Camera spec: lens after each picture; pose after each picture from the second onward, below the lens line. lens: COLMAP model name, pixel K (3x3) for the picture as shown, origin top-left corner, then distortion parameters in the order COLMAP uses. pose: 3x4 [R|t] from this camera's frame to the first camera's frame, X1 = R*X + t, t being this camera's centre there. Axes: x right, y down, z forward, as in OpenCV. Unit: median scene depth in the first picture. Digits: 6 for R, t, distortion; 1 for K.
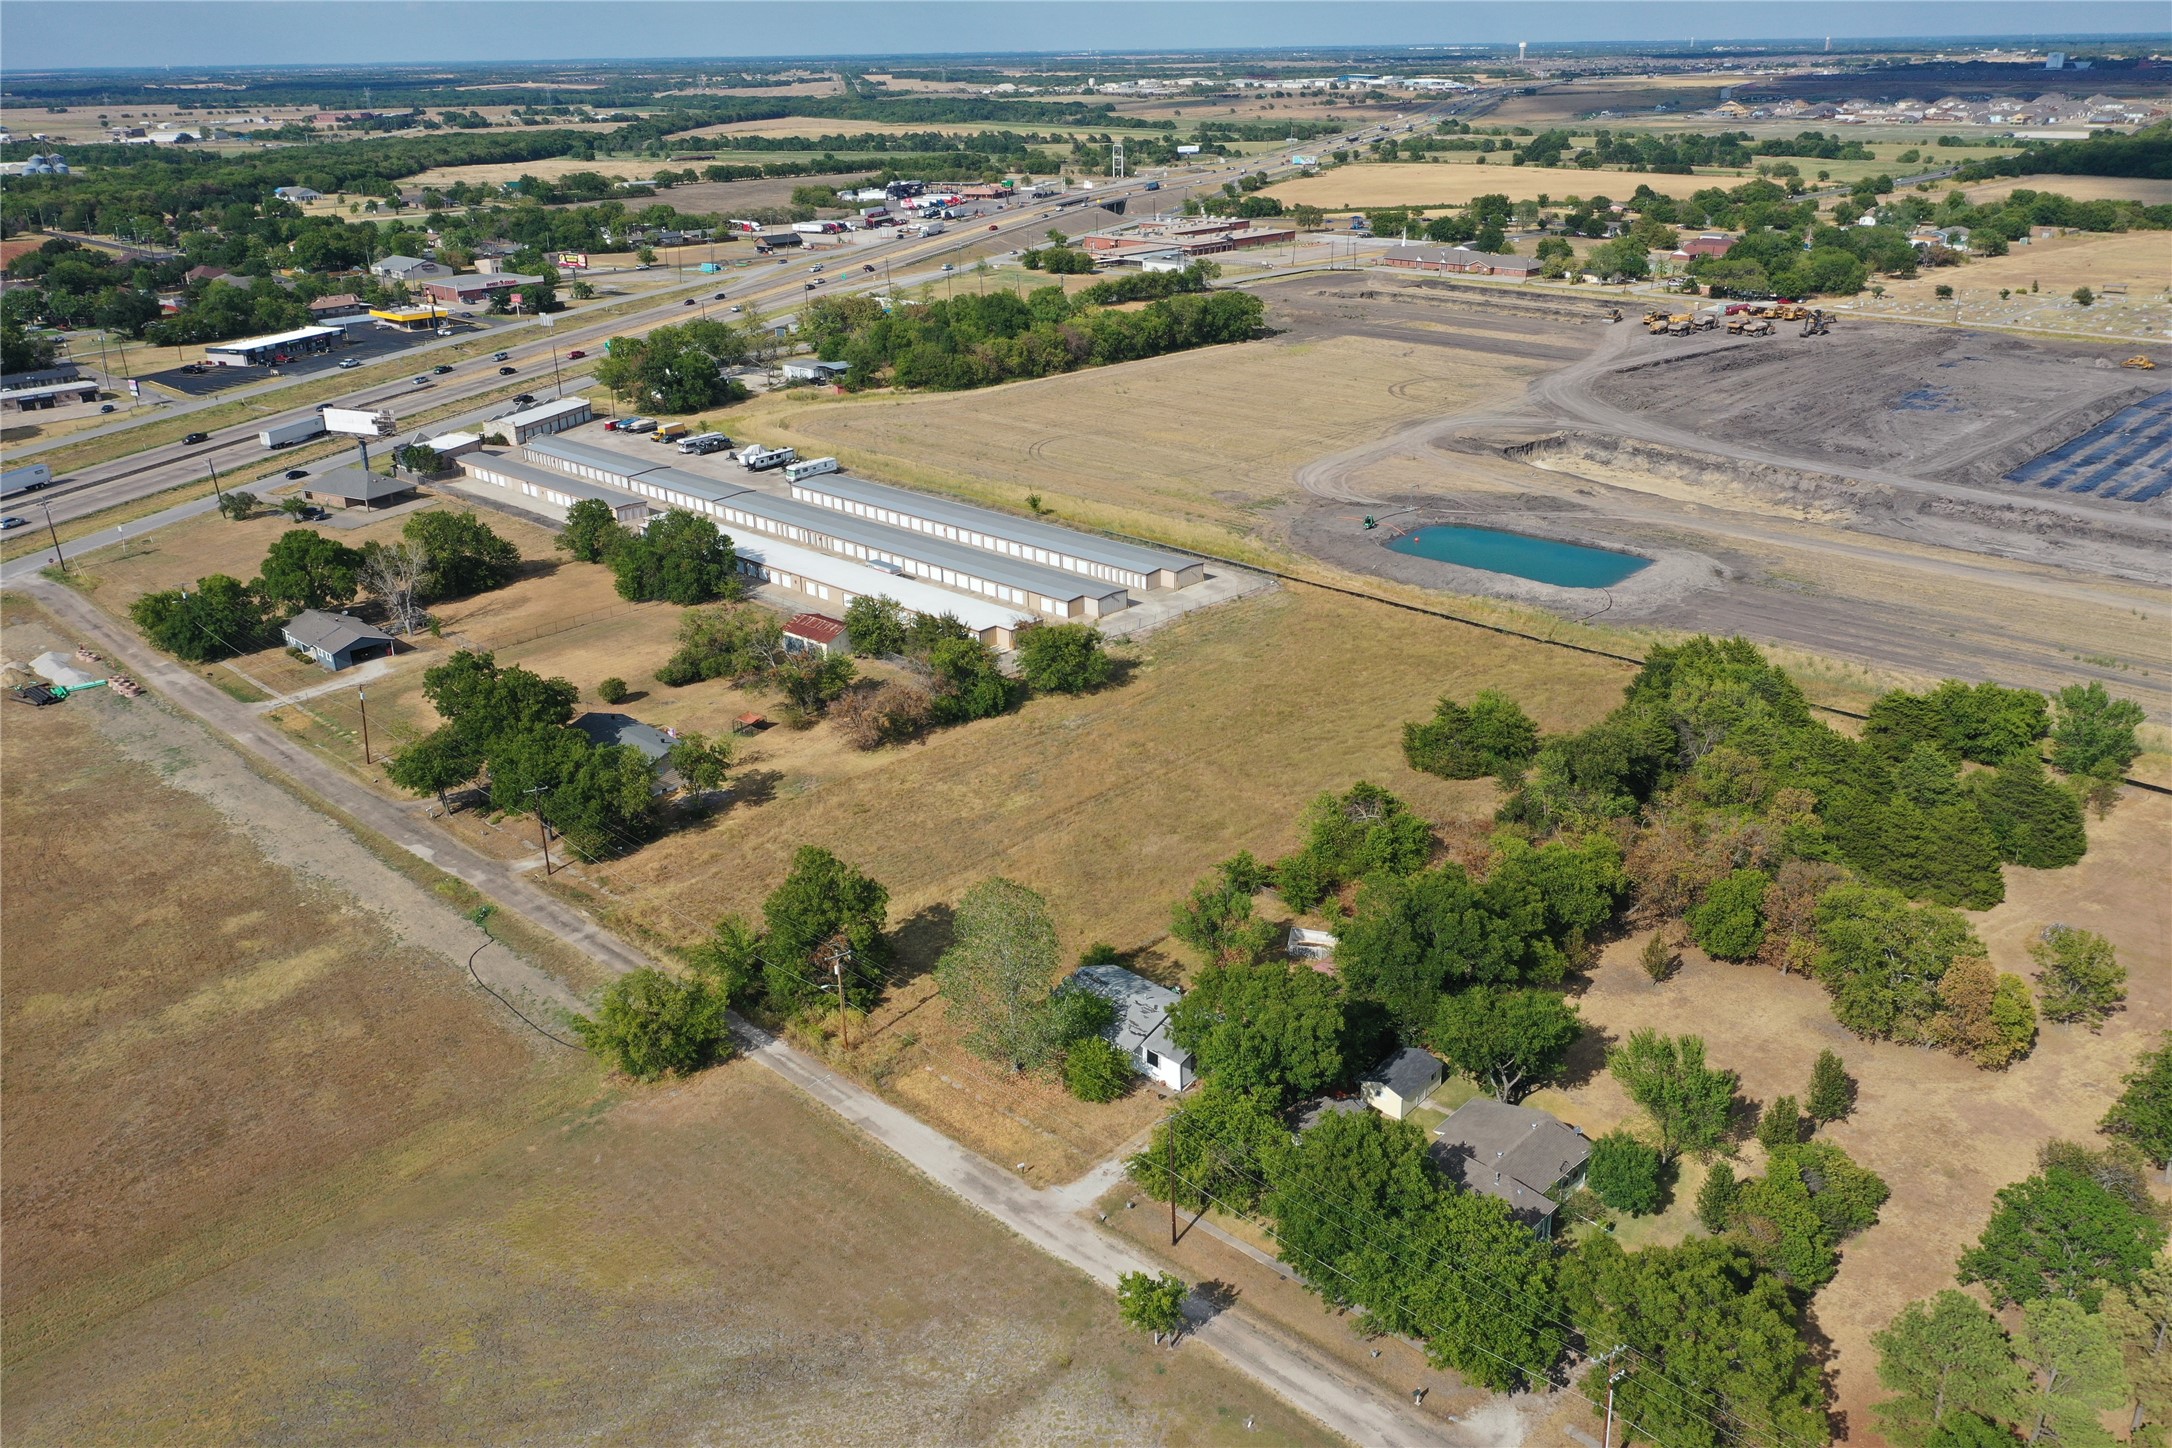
lens RADIAL K [[1770.6, 0, 1086.0], [0, 1770.6, 724.0], [0, 0, 1]] dist [-0.007908, 0.009961]
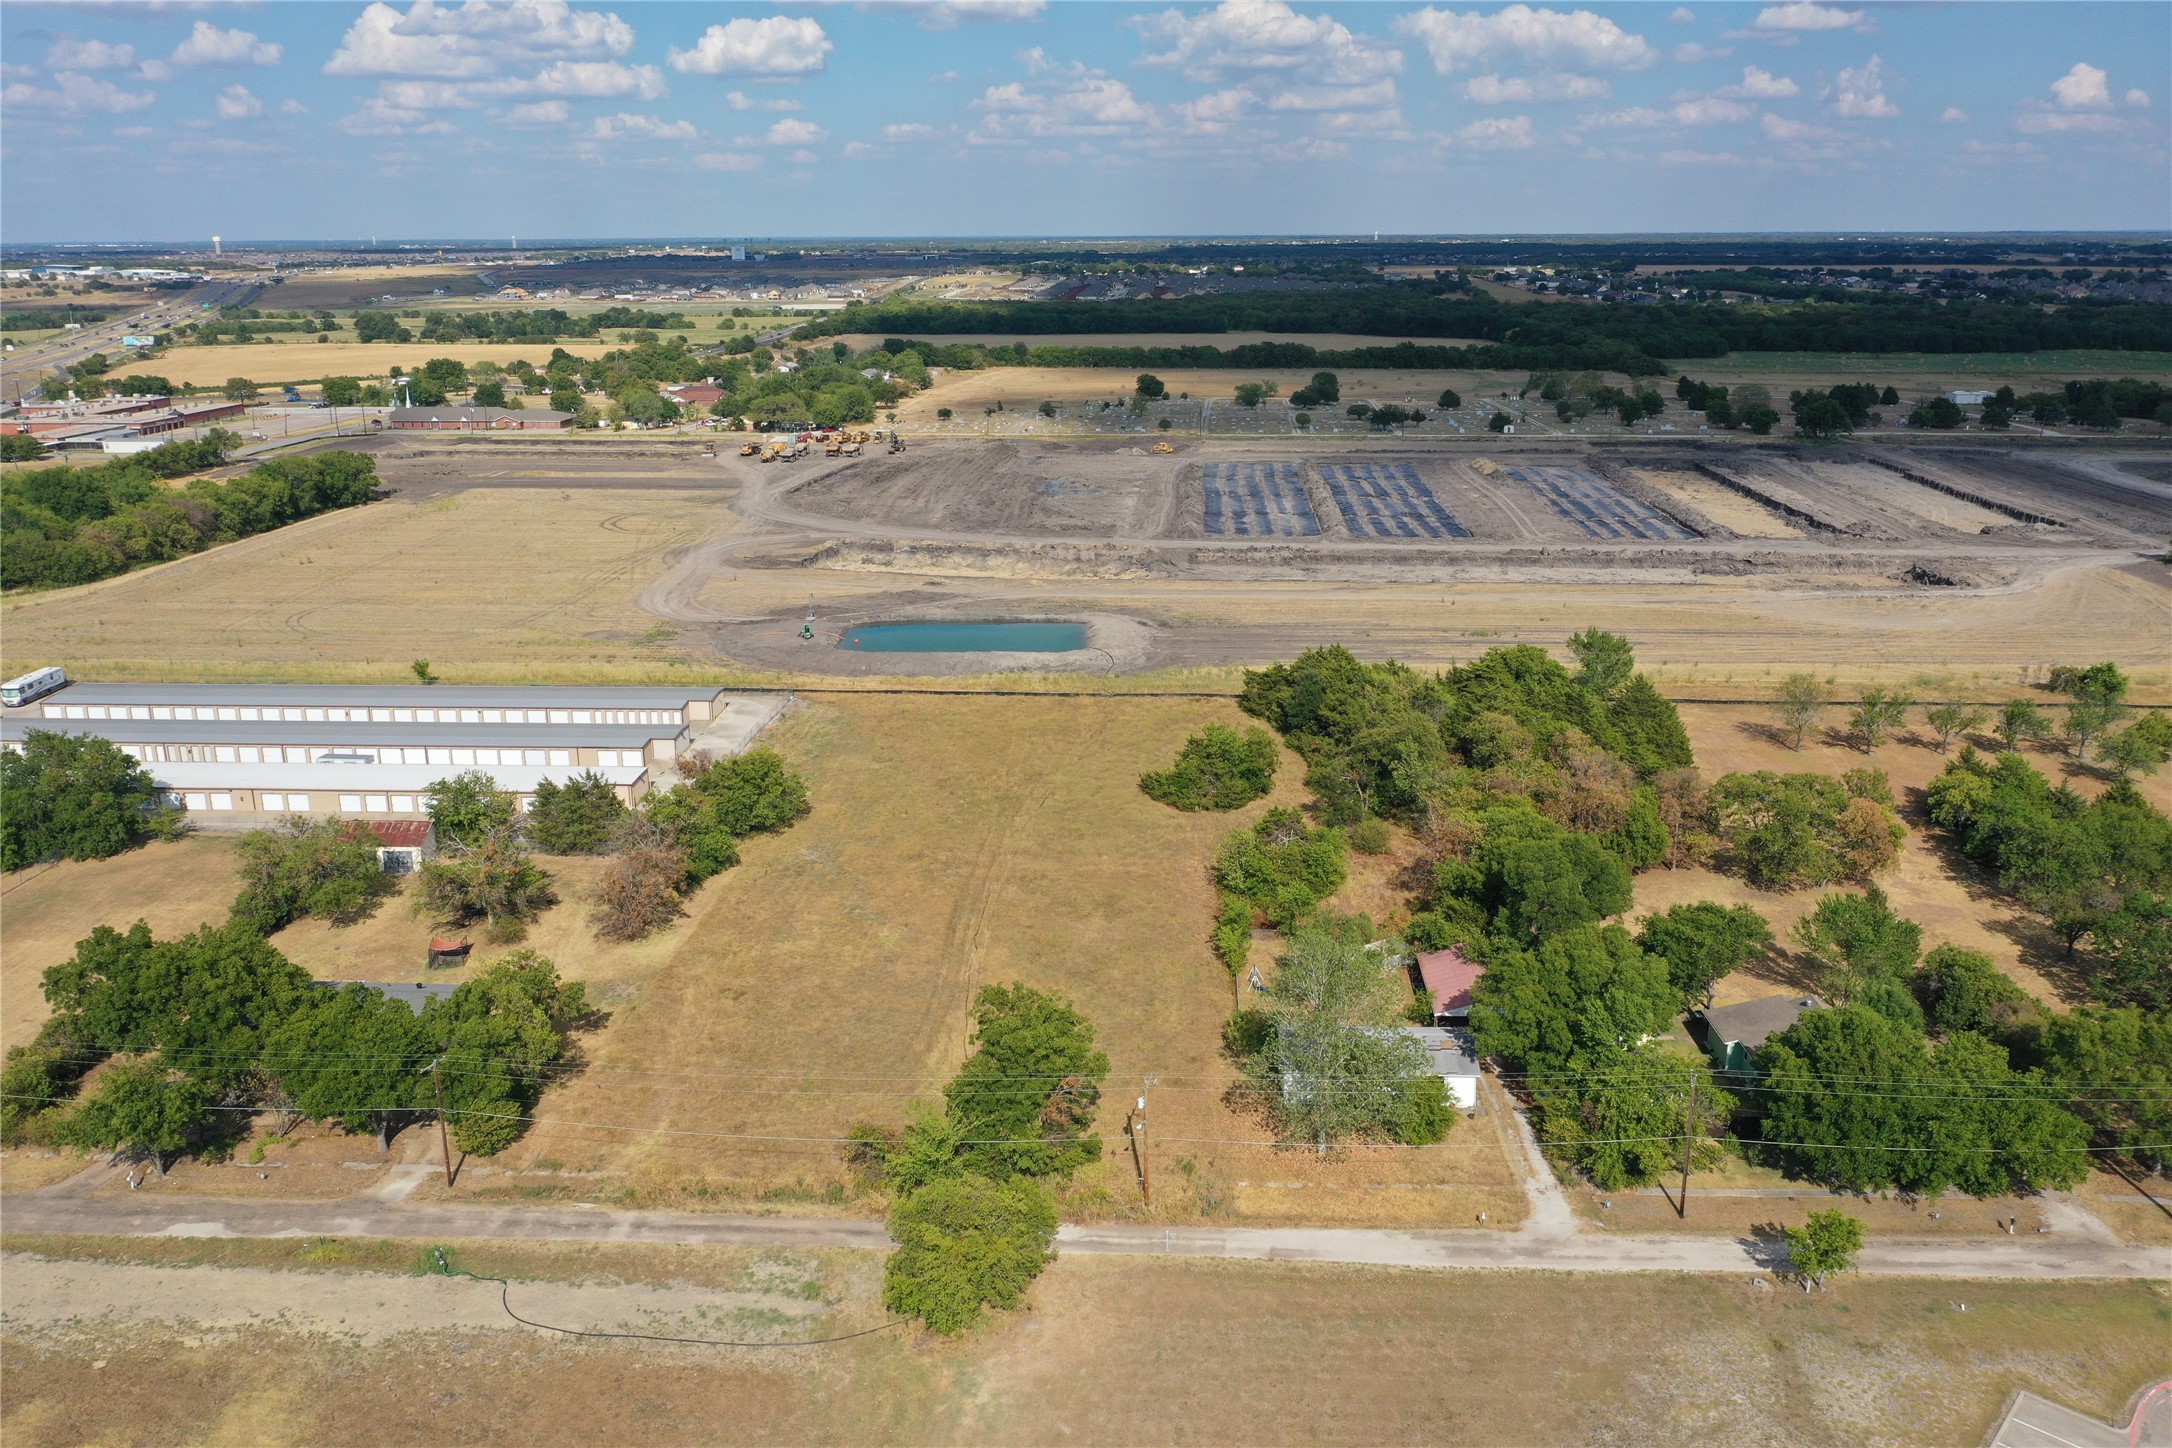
lens RADIAL K [[1770.6, 0, 1086.0], [0, 1770.6, 724.0], [0, 0, 1]] dist [-0.007908, 0.009961]
pose [[0.742503, -0.166716, 0.648765, -0.323984], [0.237230, 0.971206, -0.021931, -0.009106], [-0.626428, 0.170190, 0.760673, 0.179594]]
